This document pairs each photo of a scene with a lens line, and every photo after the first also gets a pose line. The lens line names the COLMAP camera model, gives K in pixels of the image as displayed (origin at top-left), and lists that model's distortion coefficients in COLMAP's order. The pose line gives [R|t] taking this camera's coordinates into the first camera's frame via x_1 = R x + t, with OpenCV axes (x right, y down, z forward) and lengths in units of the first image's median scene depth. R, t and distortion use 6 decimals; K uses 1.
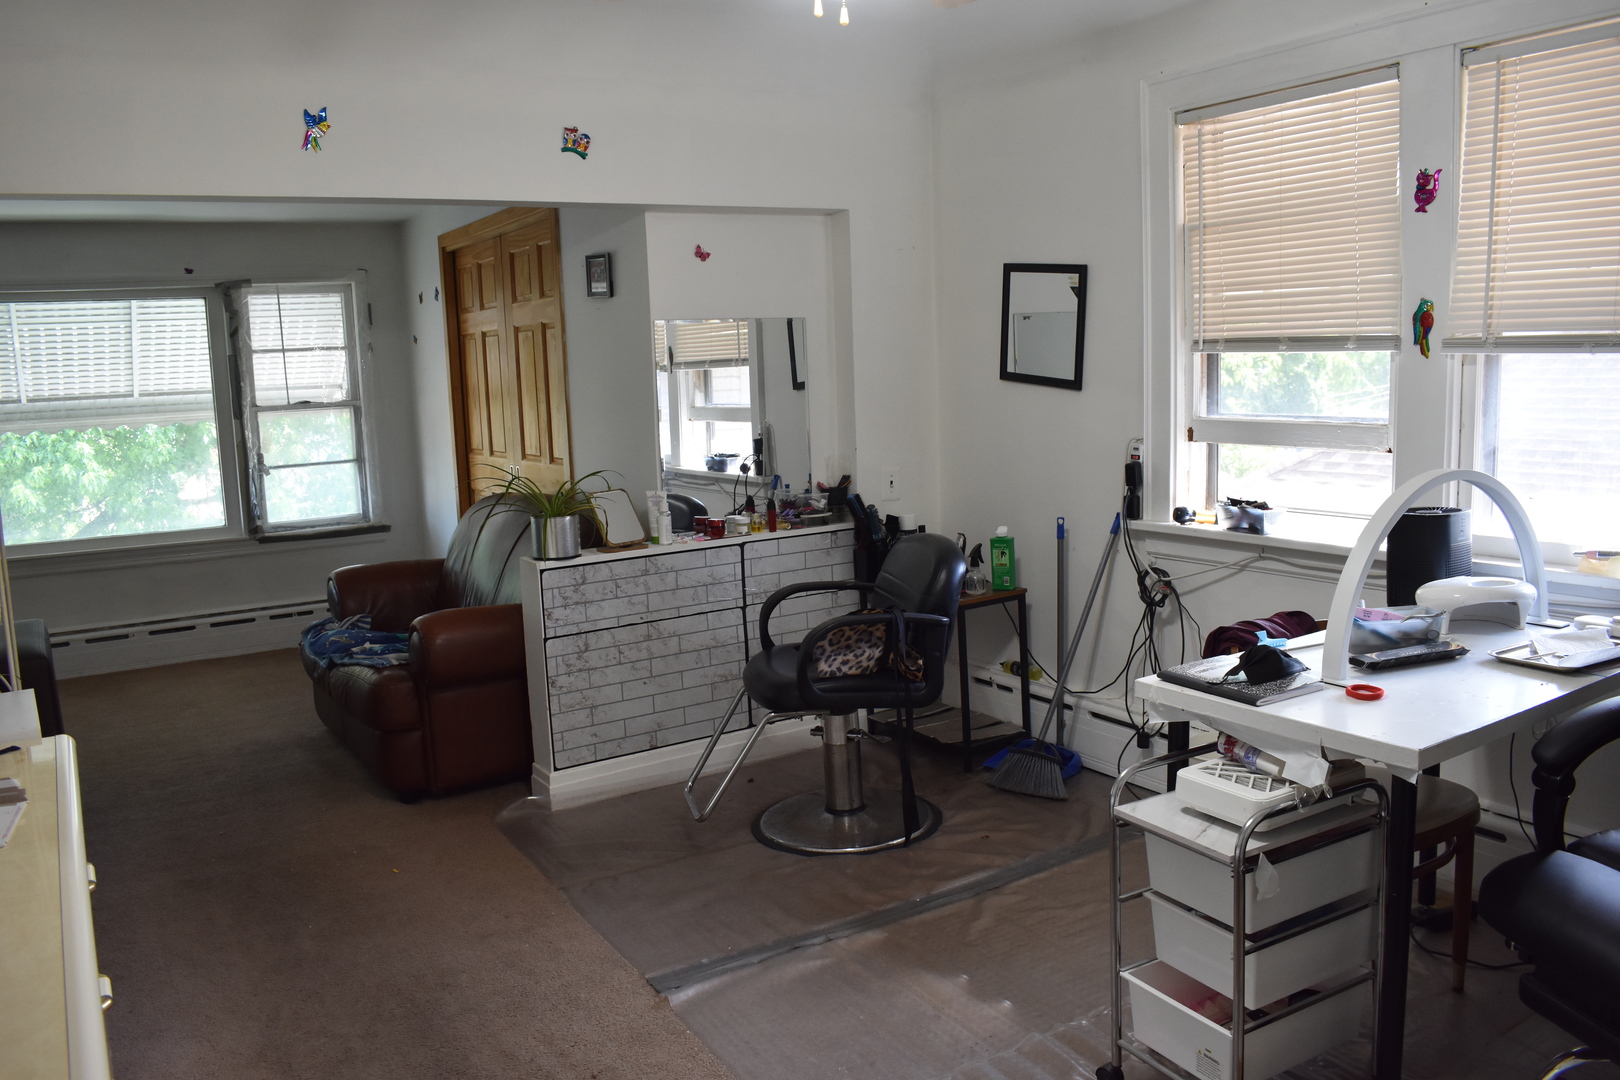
lens RADIAL K [[1326.6, 0, 806.4], [0, 1326.6, 548.3], [0, 0, 1]] dist [-0.059486, -0.004000]
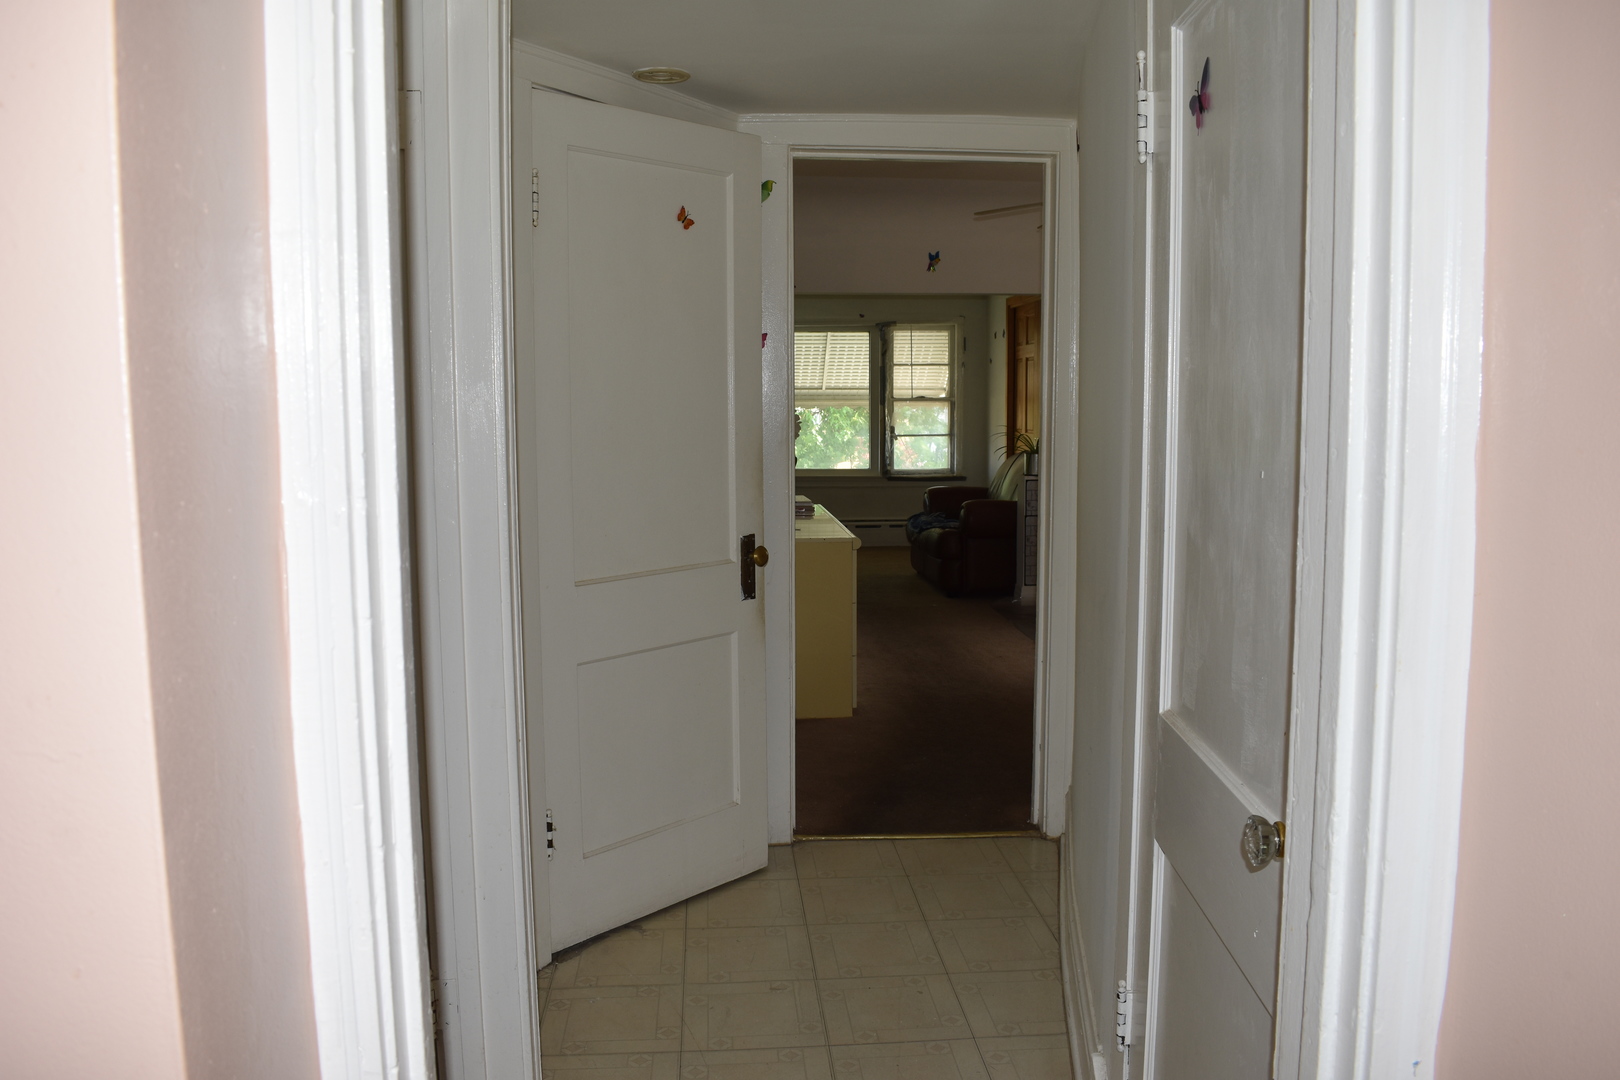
lens RADIAL K [[1326.6, 0, 811.5], [0, 1326.6, 538.0], [0, 0, 1]] dist [-0.059486, -0.004000]
pose [[0.899734, 0.080889, -0.428877, 0.220463], [-0.091923, 0.995753, -0.005038, 0.086104], [0.426649, 0.043956, 0.903349, -0.550450]]
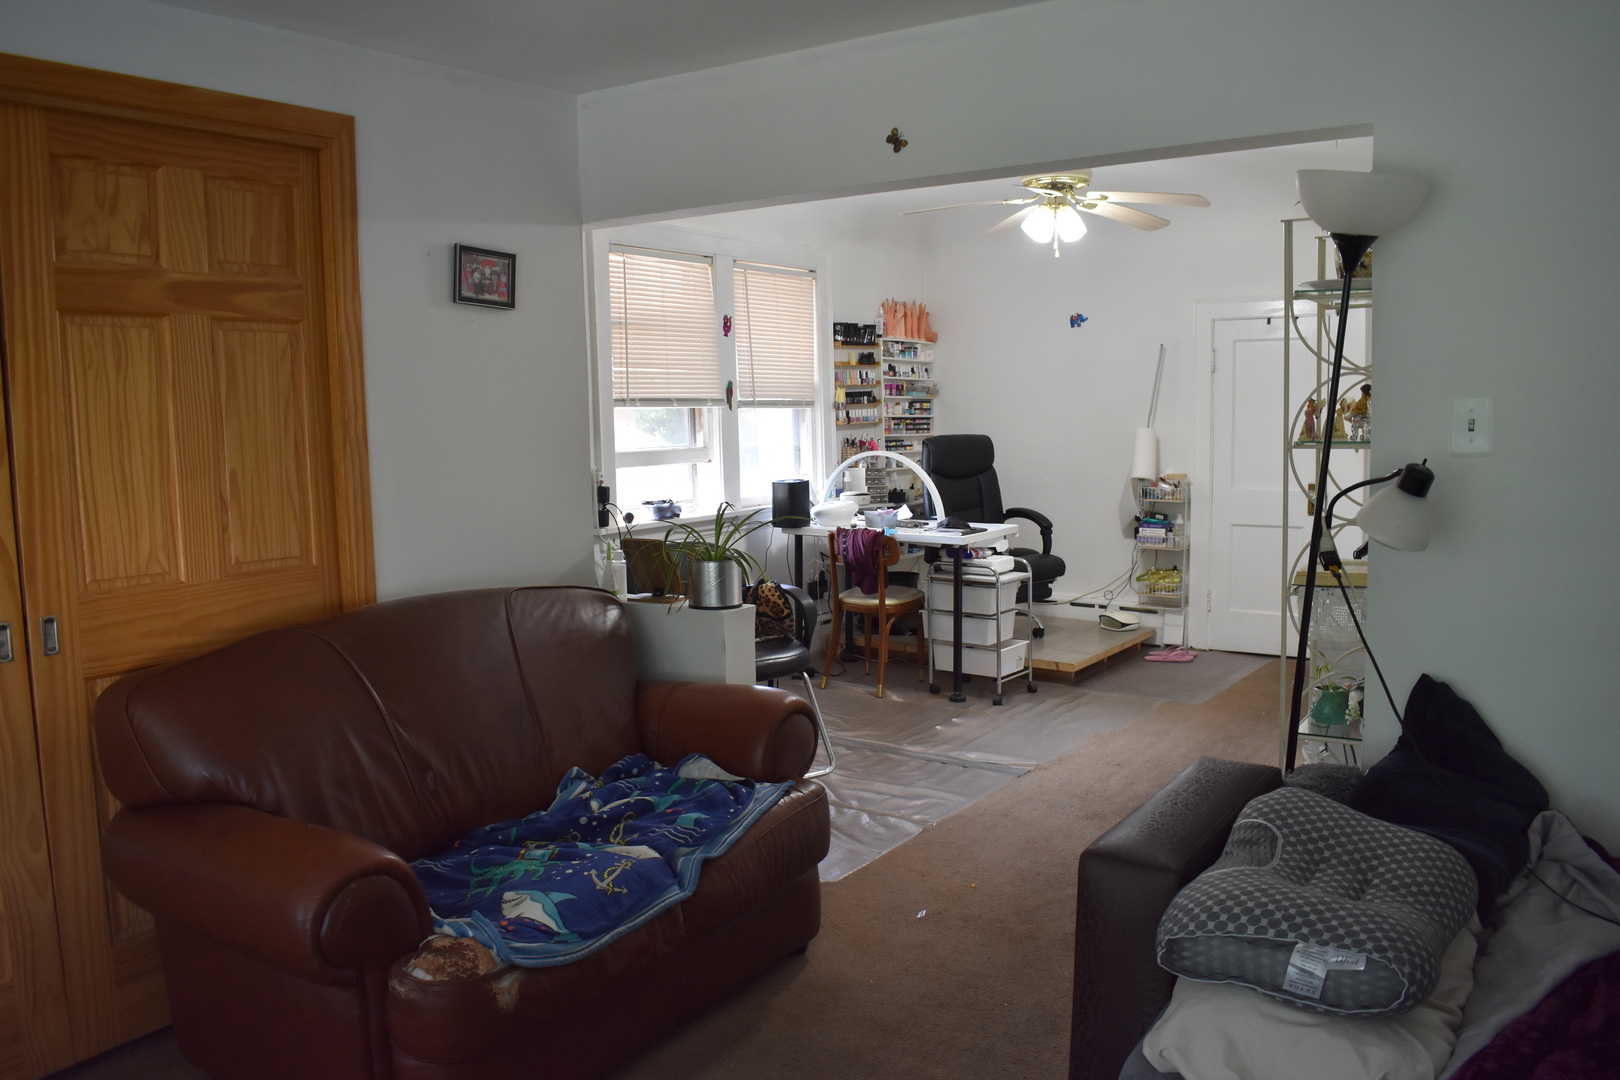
lens RADIAL K [[1326.6, 0, 807.8], [0, 1326.6, 533.3], [0, 0, 1]] dist [-0.059486, -0.004000]
pose [[-0.422870, -0.047896, 0.904924, -0.977624], [0.161268, 0.978684, 0.127160, -0.140773], [-0.891725, 0.199708, -0.406132, 1.230626]]
